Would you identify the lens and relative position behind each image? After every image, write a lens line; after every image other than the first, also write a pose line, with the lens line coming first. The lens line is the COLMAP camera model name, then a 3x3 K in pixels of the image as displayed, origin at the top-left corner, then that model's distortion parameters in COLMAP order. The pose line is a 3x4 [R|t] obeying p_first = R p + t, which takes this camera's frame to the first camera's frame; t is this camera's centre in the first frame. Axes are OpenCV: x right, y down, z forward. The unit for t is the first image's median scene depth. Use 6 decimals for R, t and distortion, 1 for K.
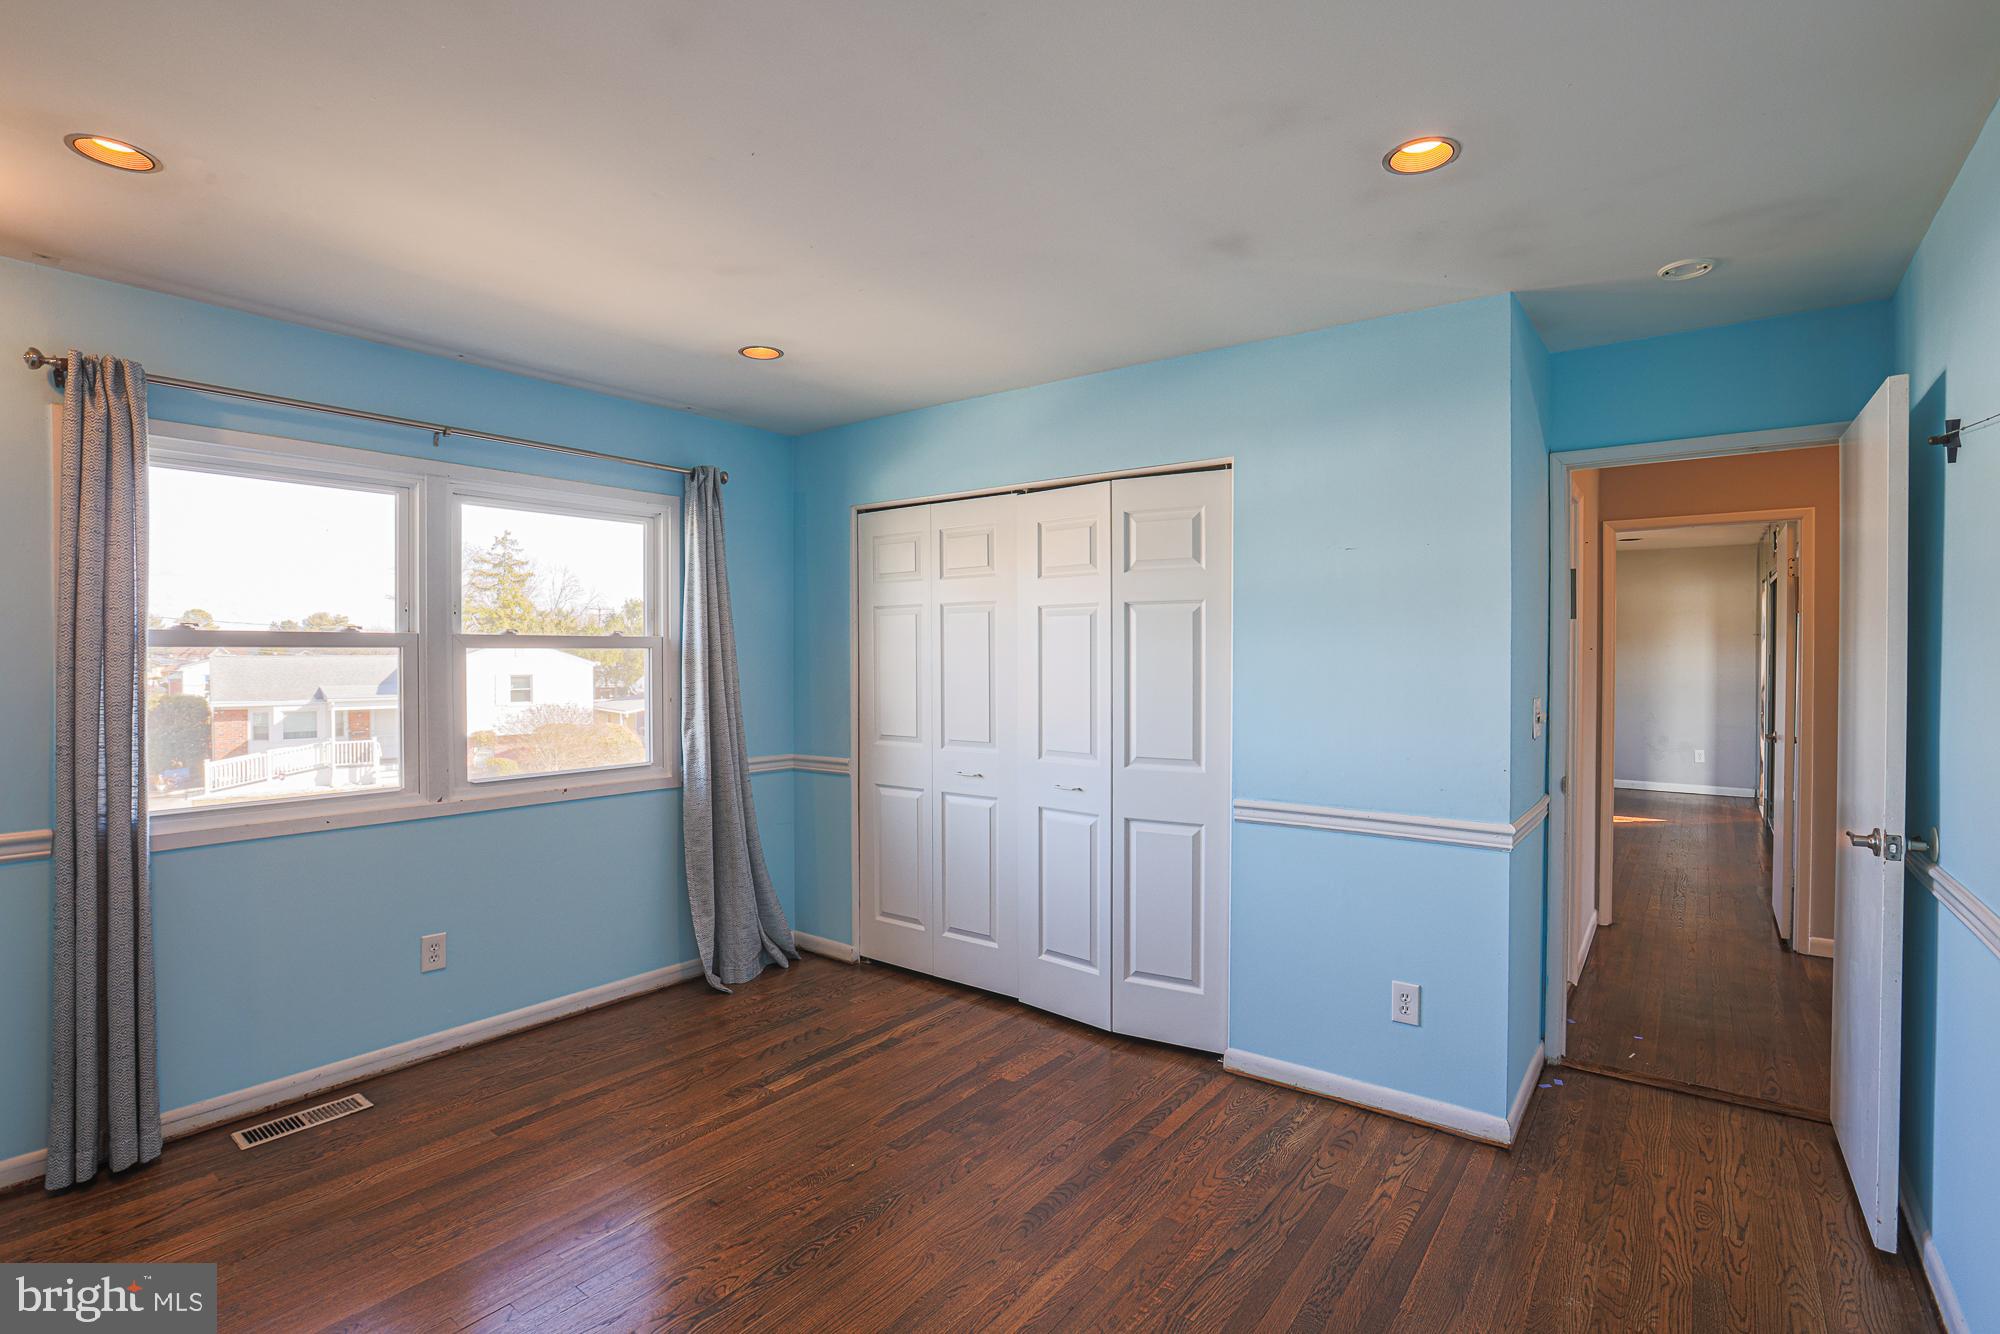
lens RADIAL K [[932.1, 0, 1015.2], [0, 932.1, 655.3], [0, 0, 1]] dist [-0.037790, 0.012718]
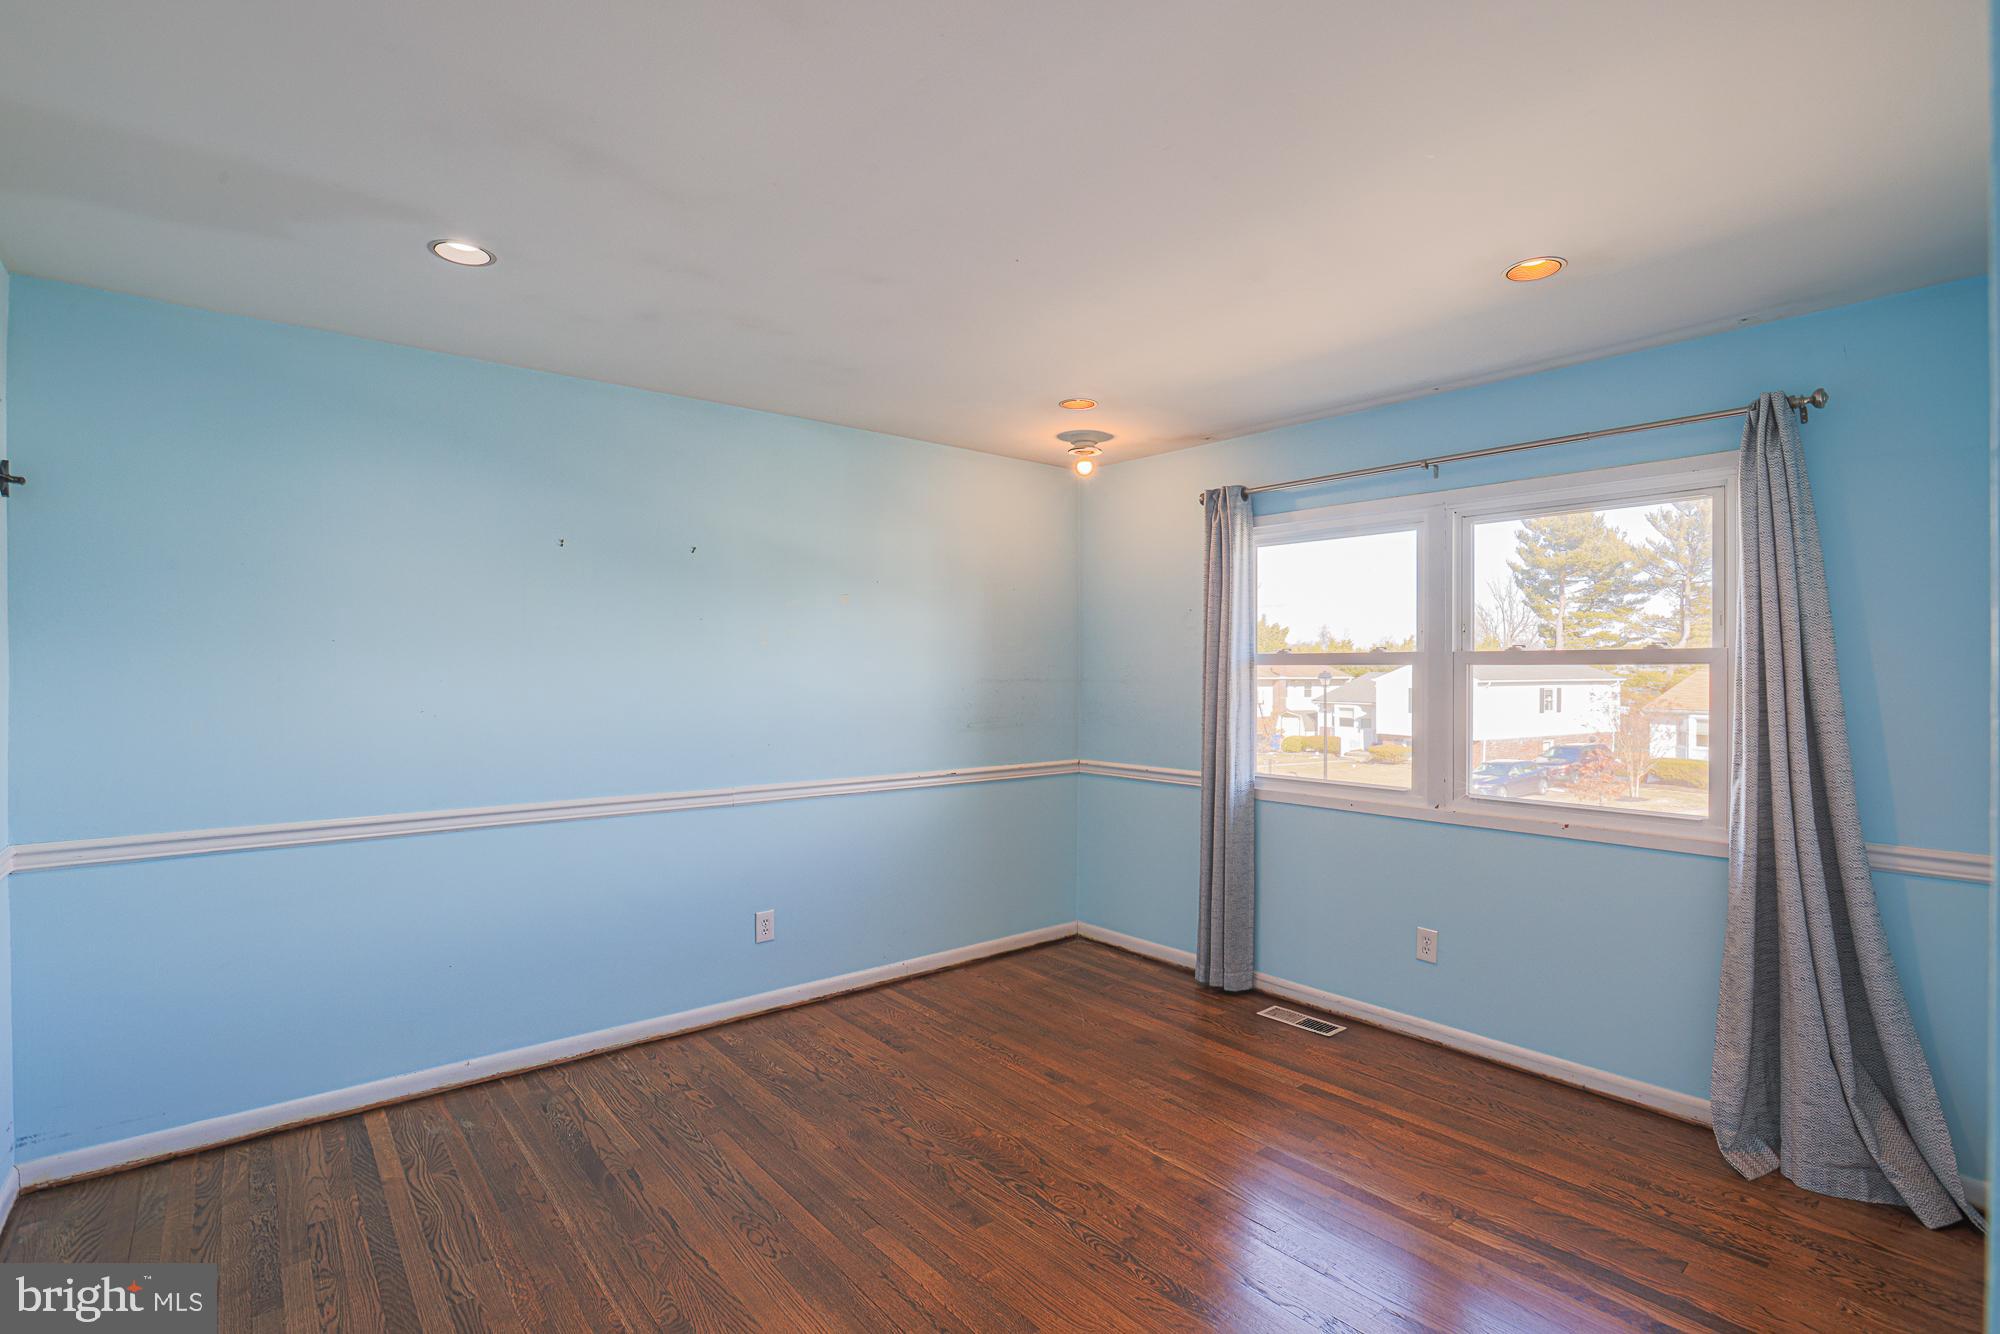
lens RADIAL K [[932.1, 0, 994.0], [0, 932.1, 673.9], [0, 0, 1]] dist [-0.037790, 0.012718]
pose [[-0.220654, 0.005780, -0.975335, 0.542959], [-0.003781, 0.999970, 0.006781, -0.003153], [0.975345, 0.005184, -0.220626, 0.735854]]
